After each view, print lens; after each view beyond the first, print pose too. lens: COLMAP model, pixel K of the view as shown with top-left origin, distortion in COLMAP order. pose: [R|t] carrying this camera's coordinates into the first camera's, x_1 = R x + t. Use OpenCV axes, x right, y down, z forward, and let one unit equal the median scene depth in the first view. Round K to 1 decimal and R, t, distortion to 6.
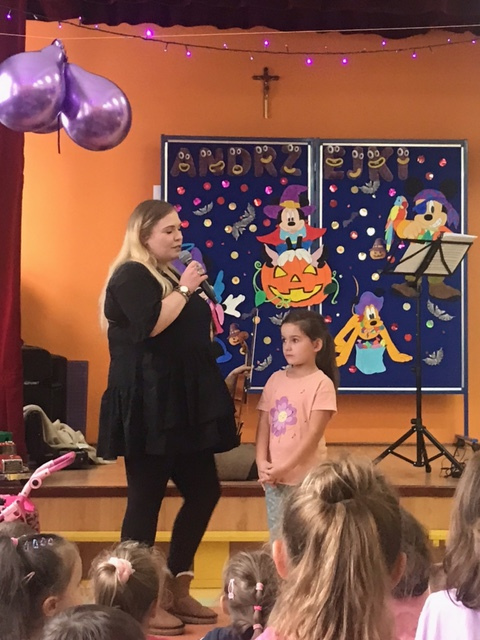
lens RADIAL K [[1402.5, 0, 240.0], [0, 1402.5, 320.0], [0, 0, 1]] dist [0.173556, -0.357794]
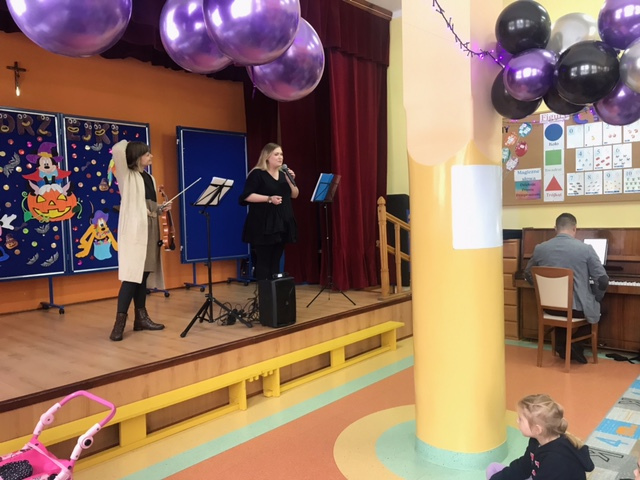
lens RADIAL K [[525.2, 0, 320.0], [0, 525.2, 240.0], [0, 0, 1]] dist [0.011752, -0.002055]
pose [[0.706366, -0.062452, 0.705086, -0.164708], [0.012911, 0.997071, 0.075379, -0.028761], [-0.707729, -0.044141, 0.705104, 0.376021]]
